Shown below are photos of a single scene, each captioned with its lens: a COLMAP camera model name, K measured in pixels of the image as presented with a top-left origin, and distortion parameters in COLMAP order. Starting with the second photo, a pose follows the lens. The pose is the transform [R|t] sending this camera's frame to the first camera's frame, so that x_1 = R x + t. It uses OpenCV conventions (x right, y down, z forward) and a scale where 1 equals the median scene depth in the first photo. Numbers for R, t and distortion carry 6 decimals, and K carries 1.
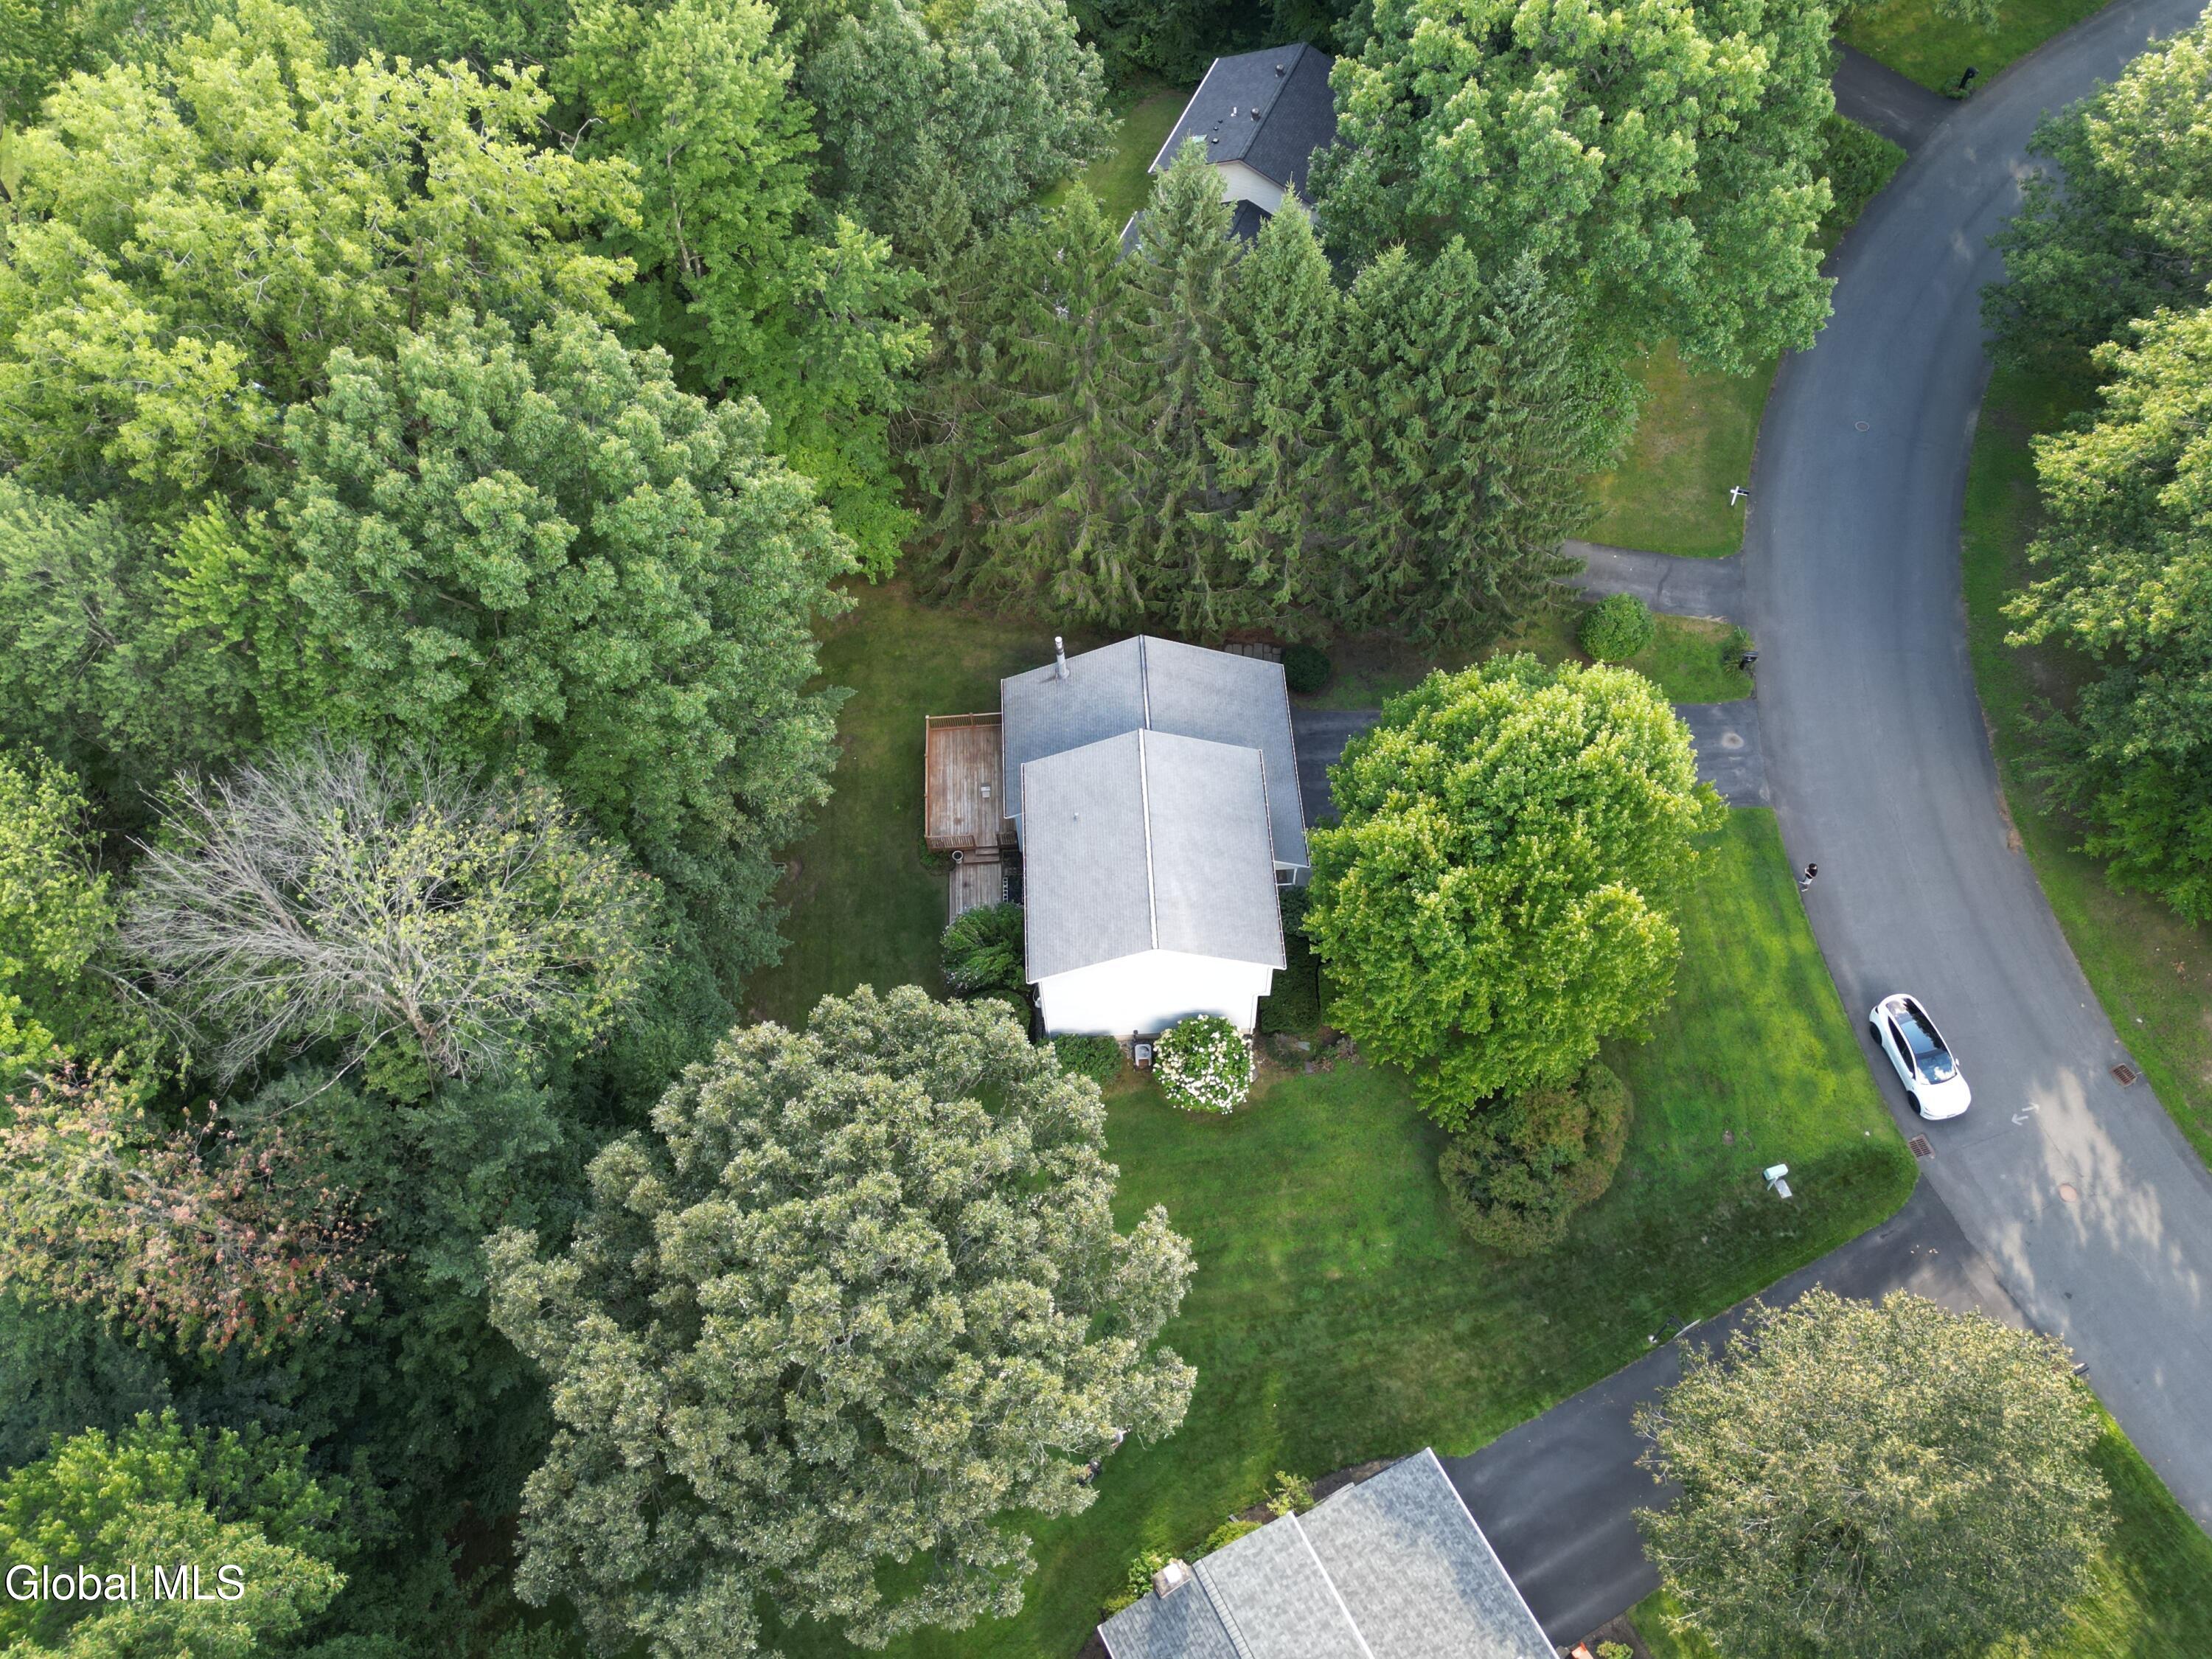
lens RADIAL K [[1726.9, 0, 1100.1], [0, 1726.9, 836.6], [0, 0, 1]] dist [0.035331, -0.014027]
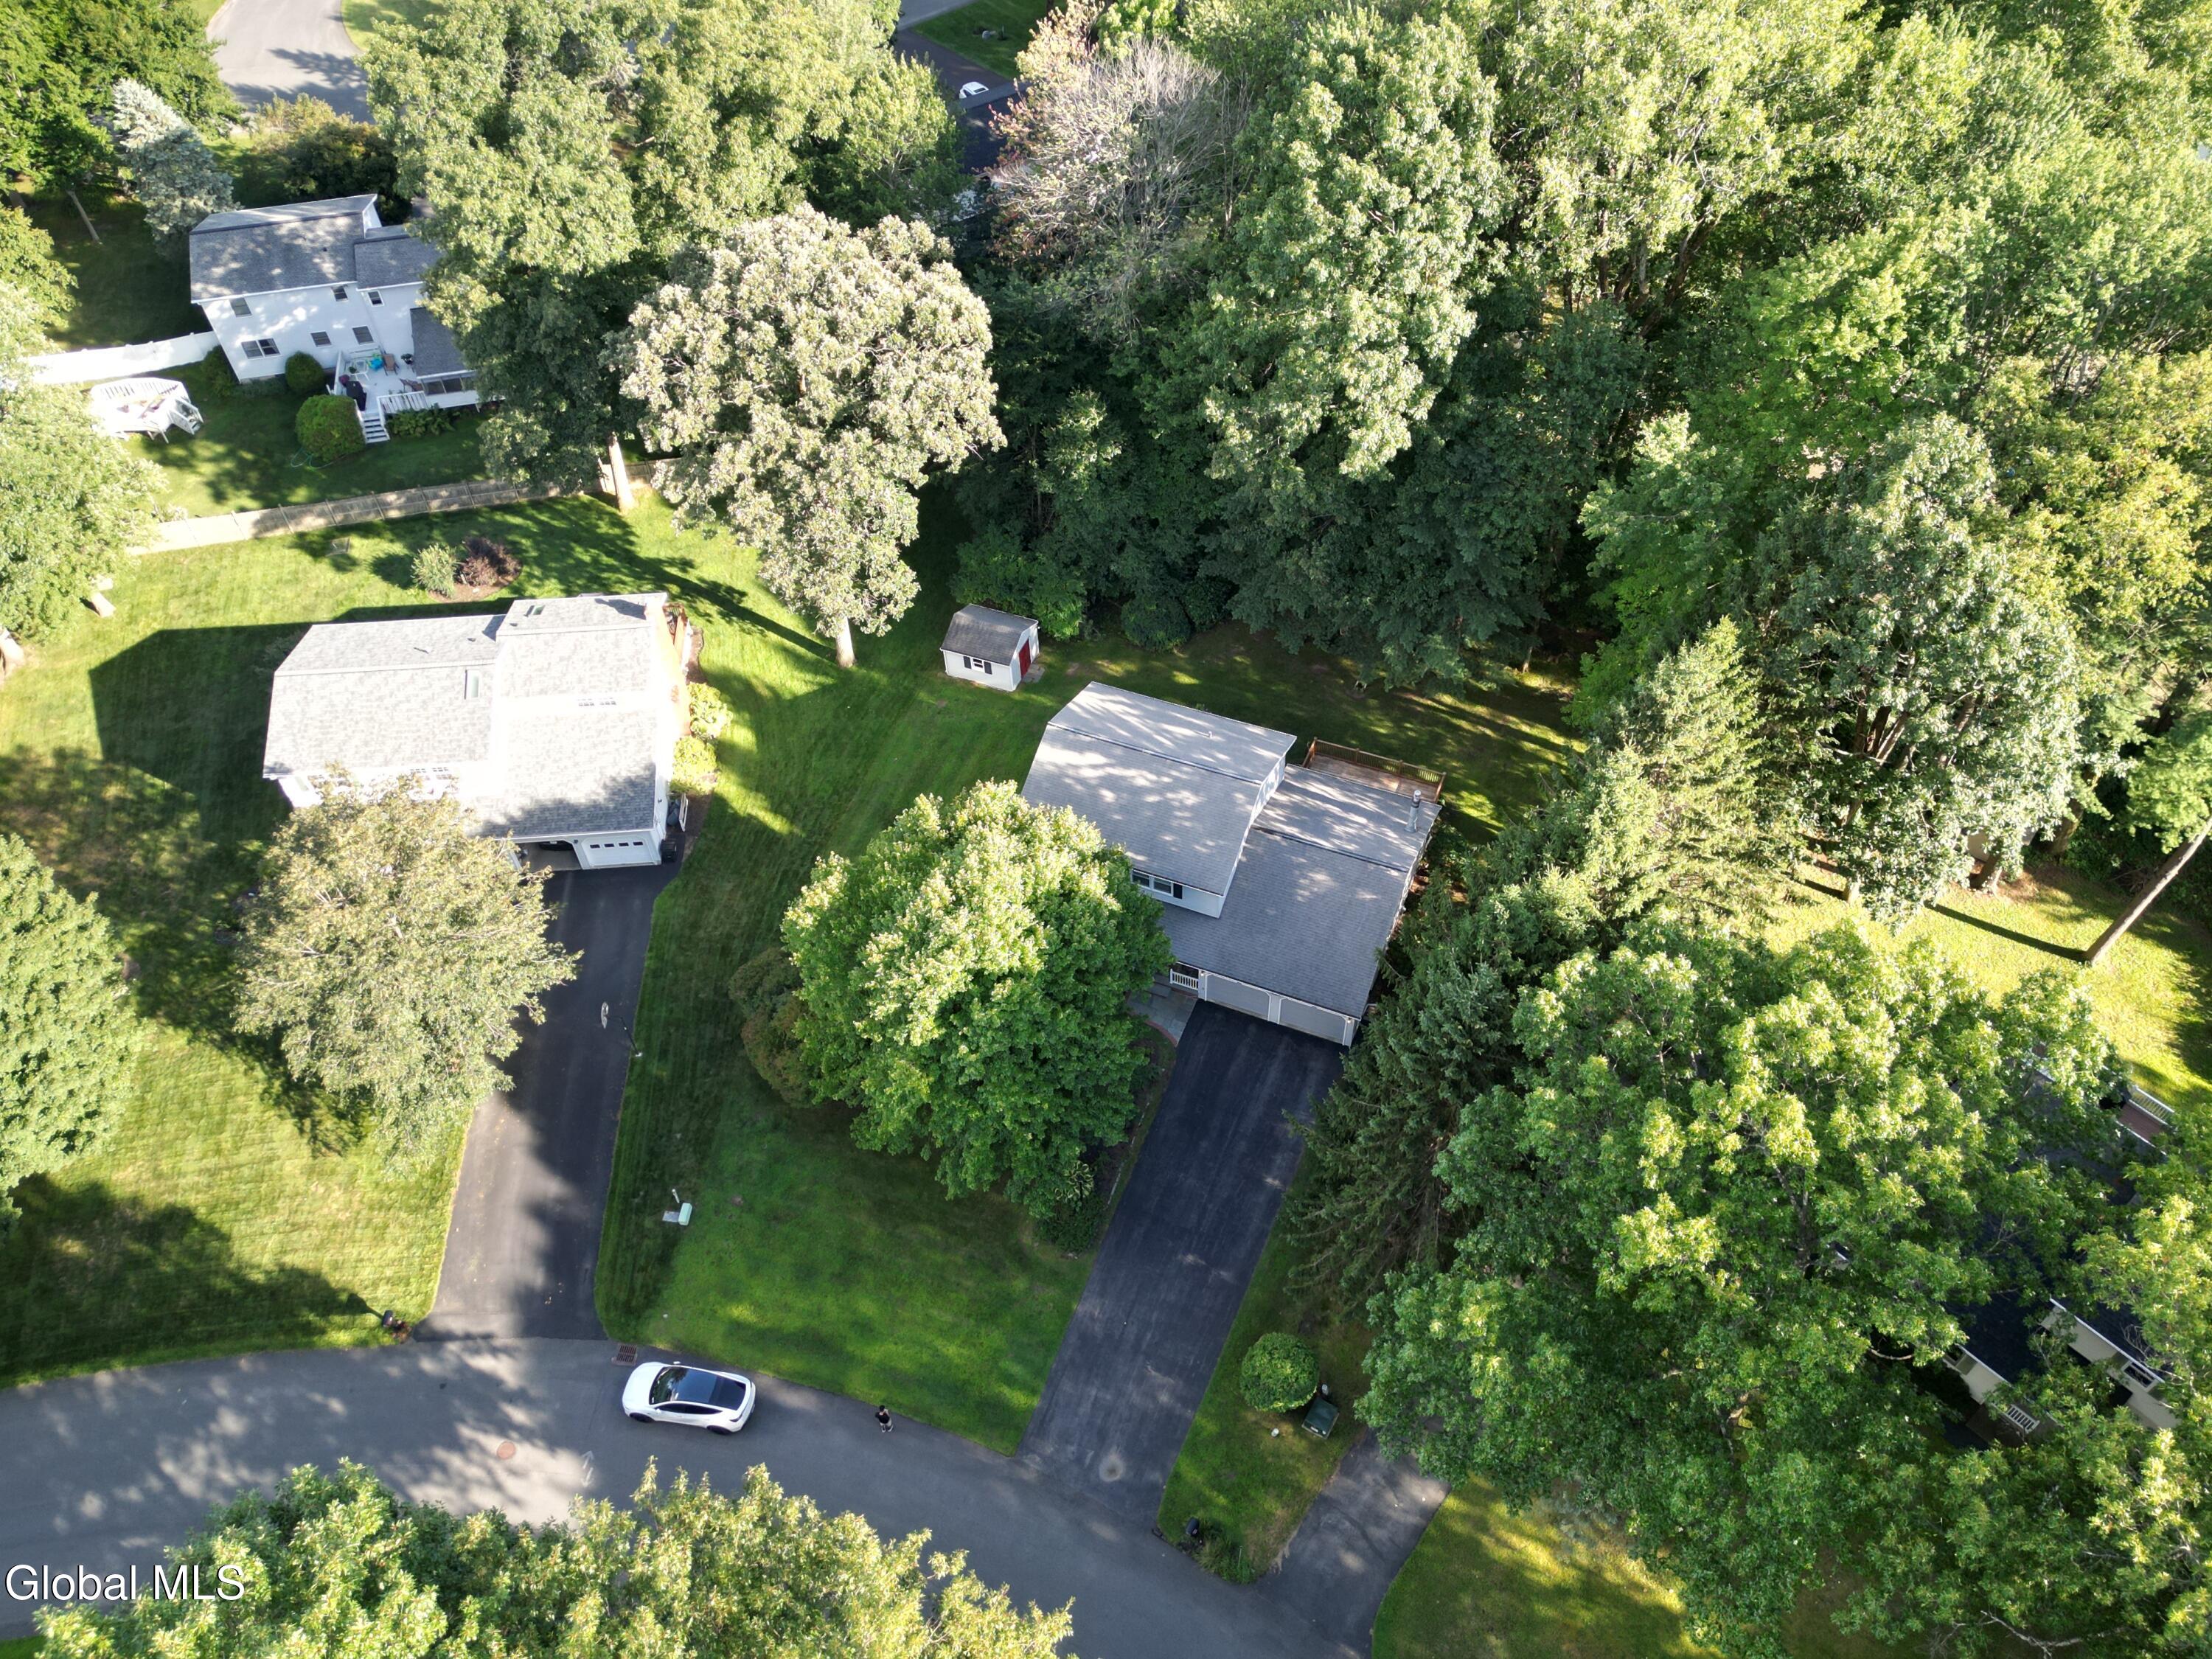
lens RADIAL K [[1726.9, 0, 1105.1], [0, 1726.9, 828.5], [0, 0, 1]] dist [0.035331, -0.014027]
pose [[-0.415551, 0.729532, -0.543232, 0.686719], [-0.749192, 0.064140, 0.659240, -0.714528], [0.515779, 0.680933, 0.519906, 0.420319]]
